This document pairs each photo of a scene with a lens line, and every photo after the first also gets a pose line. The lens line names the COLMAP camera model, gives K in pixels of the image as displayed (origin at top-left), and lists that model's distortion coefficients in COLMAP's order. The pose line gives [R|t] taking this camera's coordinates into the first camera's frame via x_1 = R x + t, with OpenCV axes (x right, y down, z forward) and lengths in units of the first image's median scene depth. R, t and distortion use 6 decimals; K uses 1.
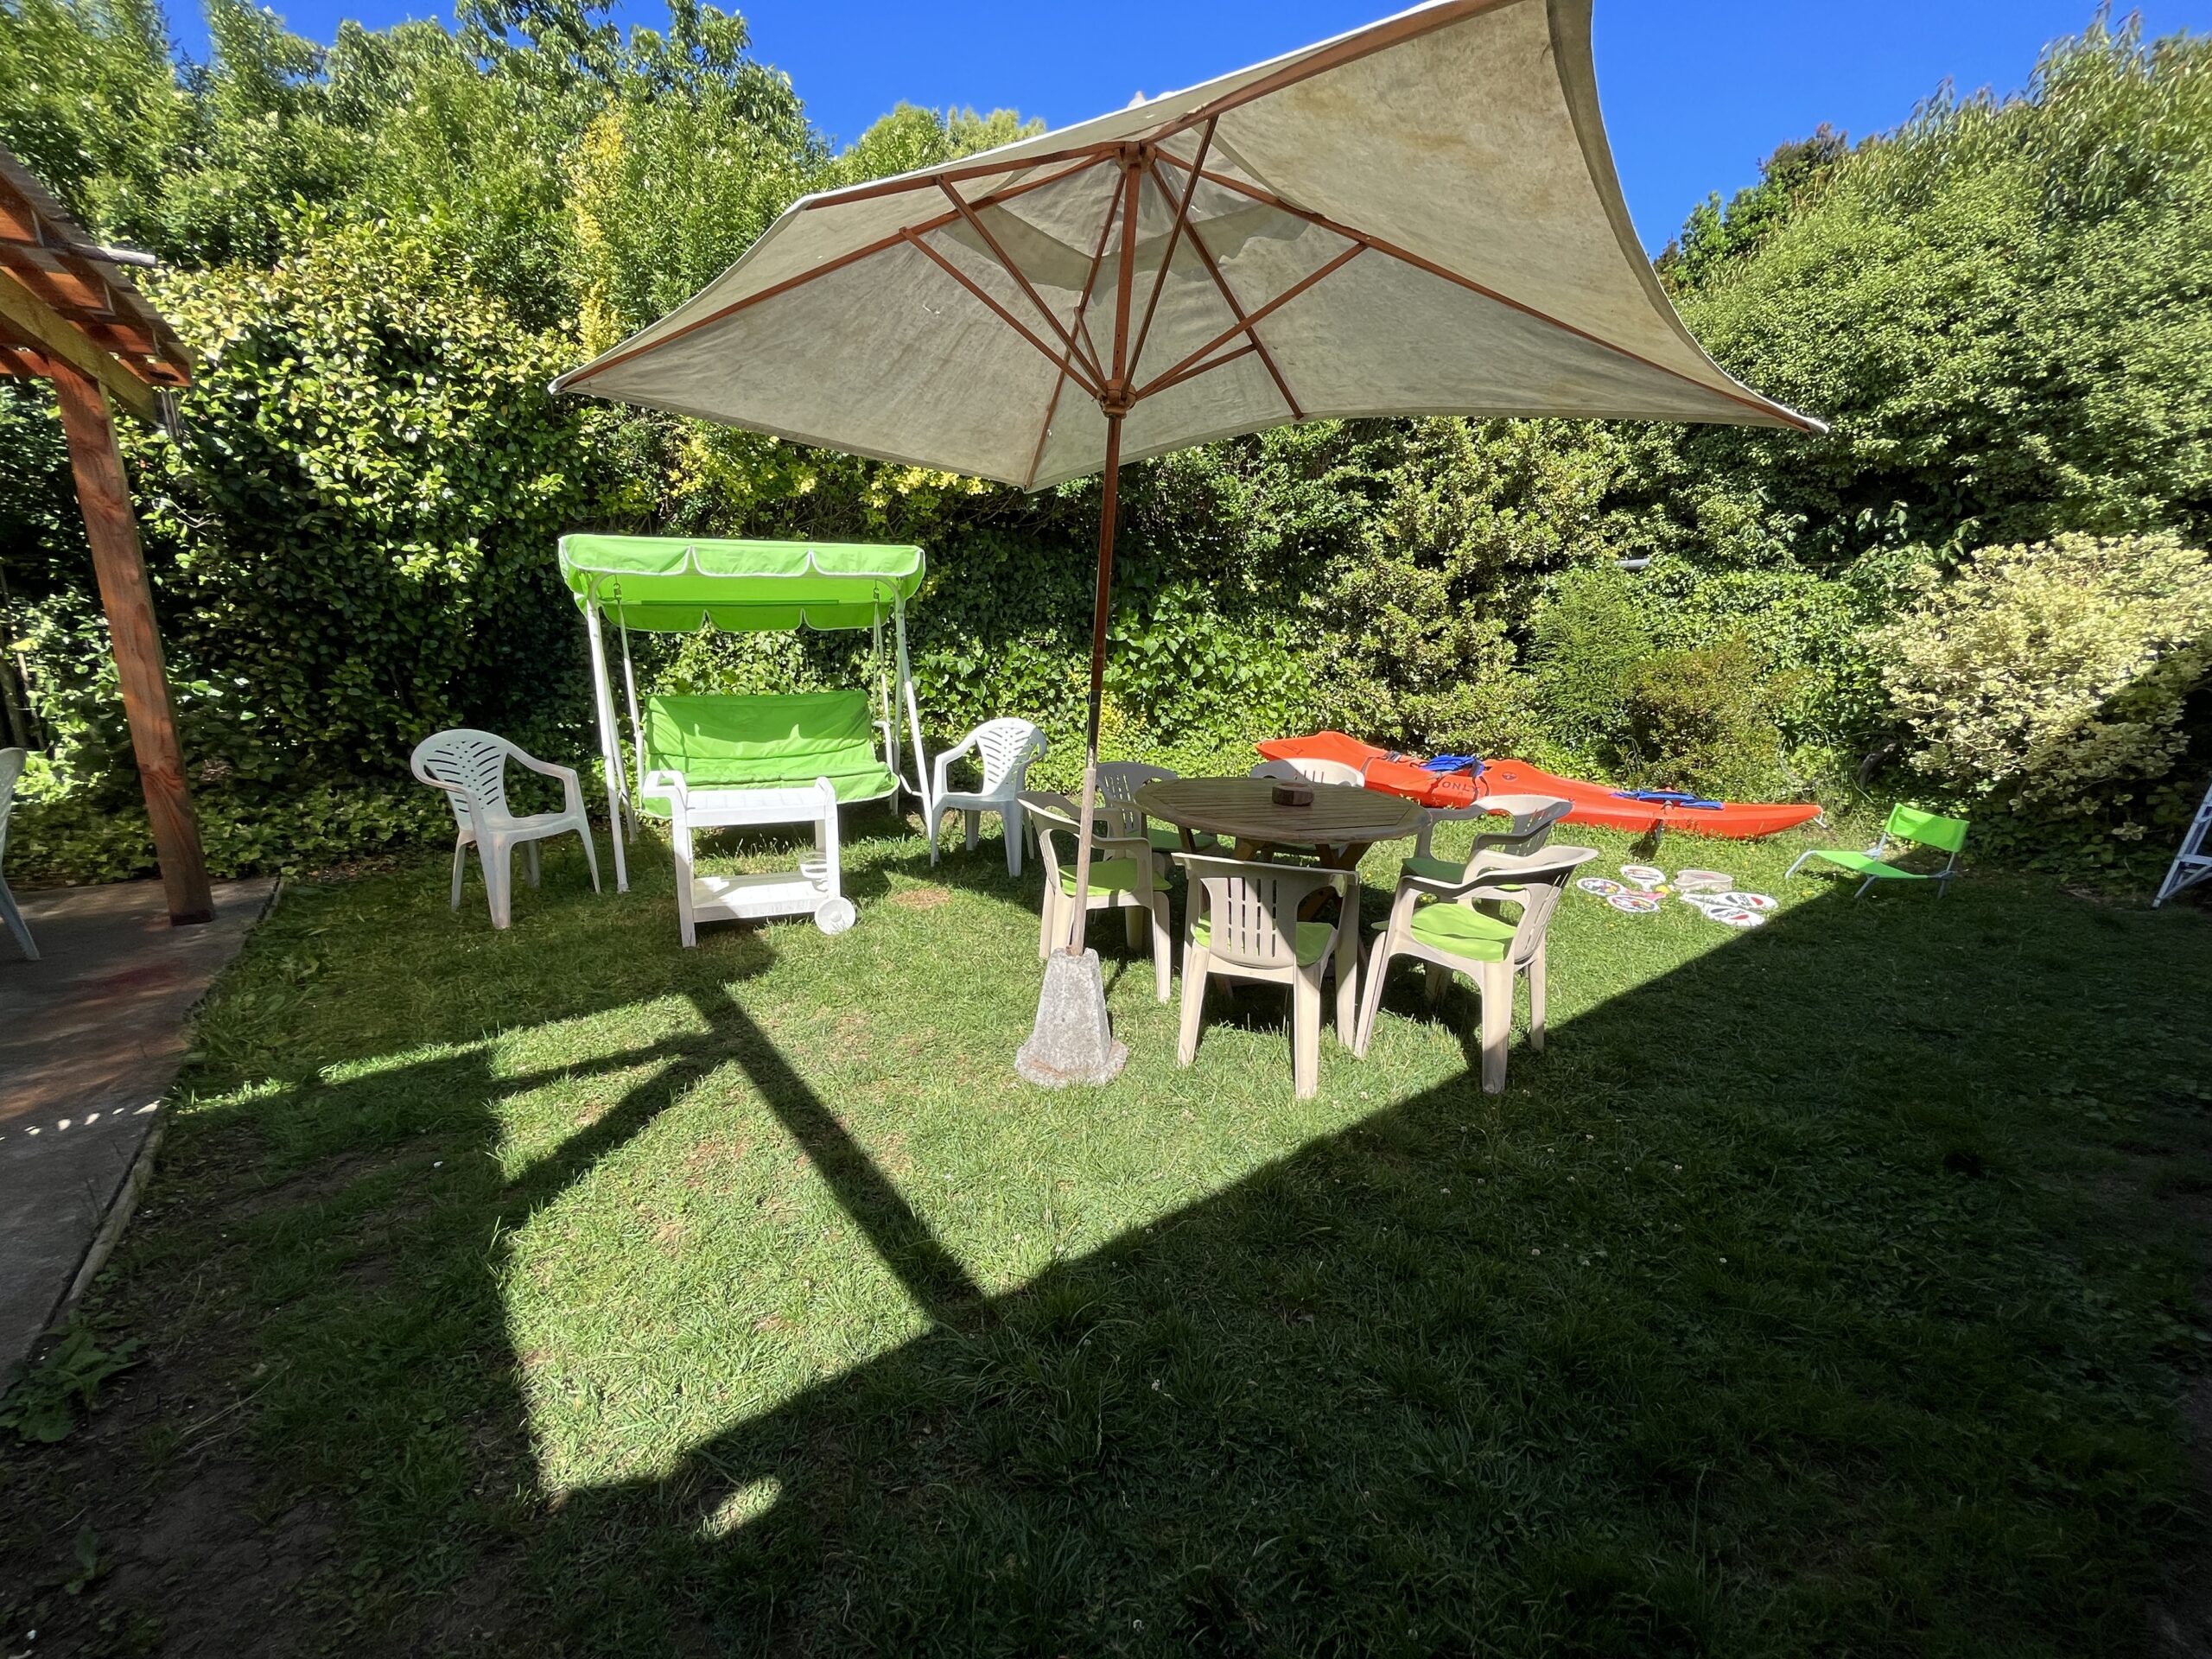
lens RADIAL K [[892.1, 0, 1100.7], [0, 892.1, 826.4], [0, 0, 1]] dist [-0.002561, -0.000720]
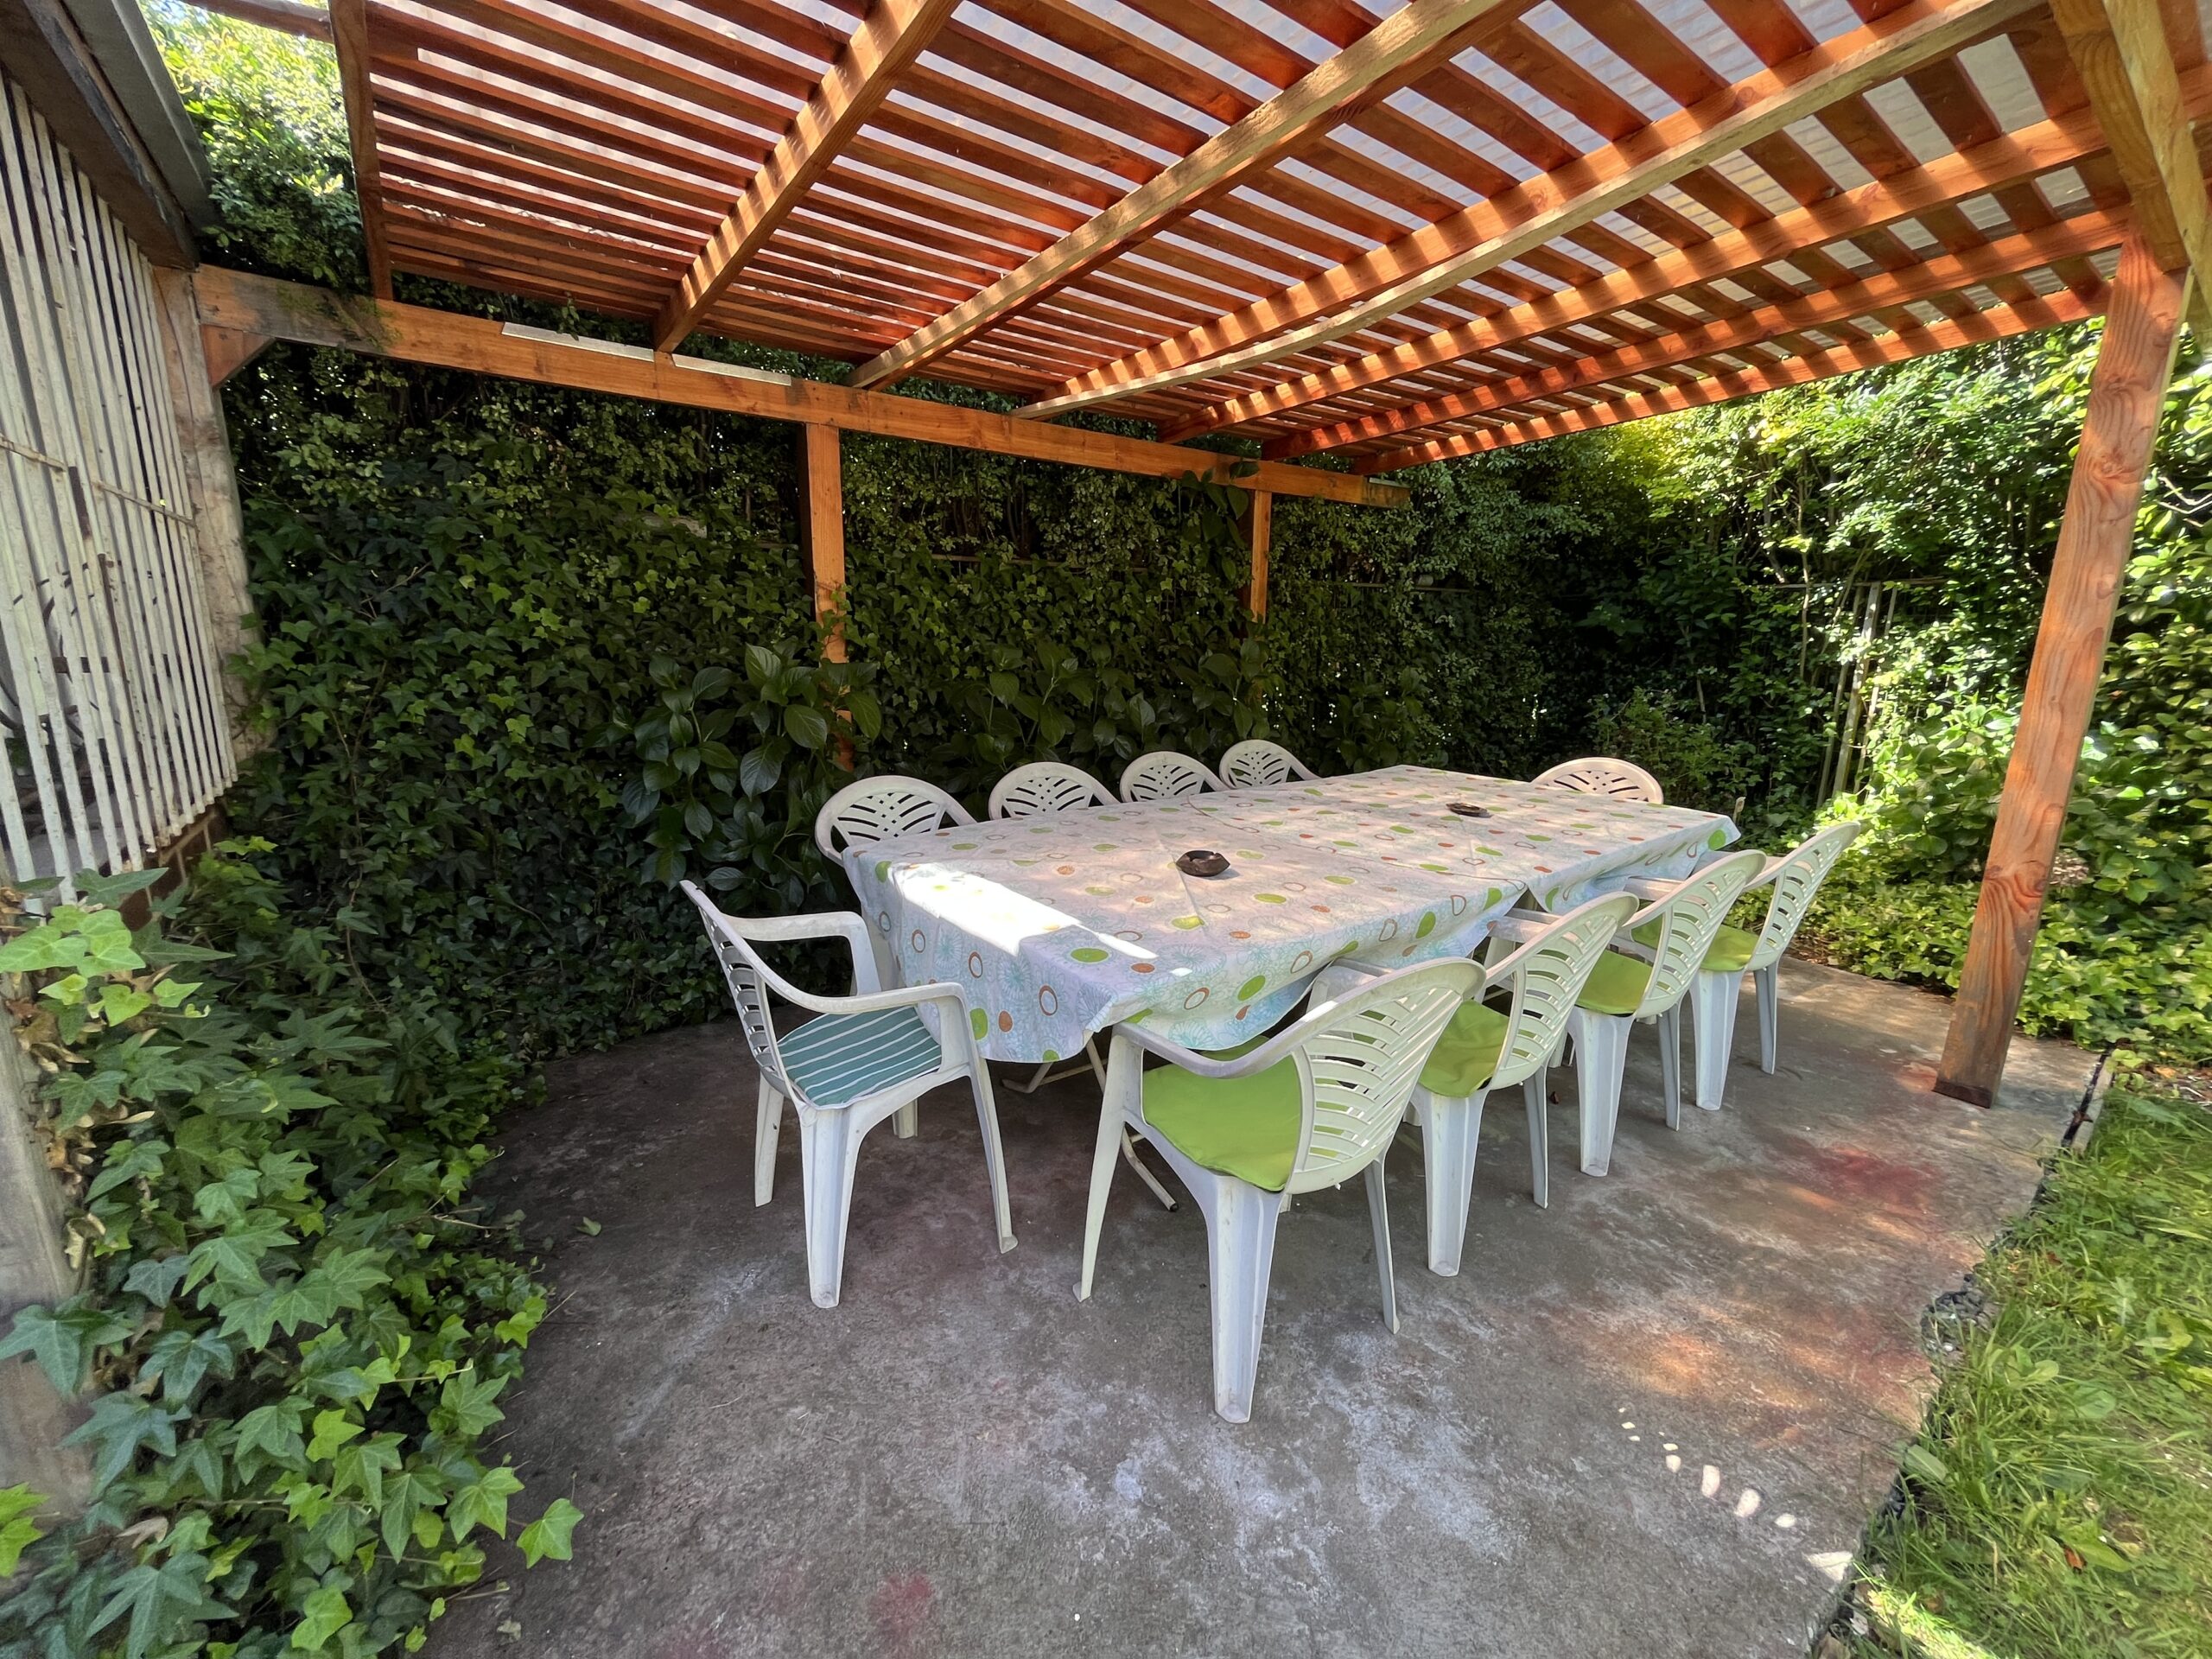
lens RADIAL K [[892.1, 0, 1100.7], [0, 892.1, 826.4], [0, 0, 1]] dist [-0.002561, -0.000720]
pose [[0.004529, 0.192731, -0.981241, -0.314531], [-0.224615, 0.956373, 0.186810, -0.053450], [0.974437, 0.219556, 0.047621, 0.222956]]
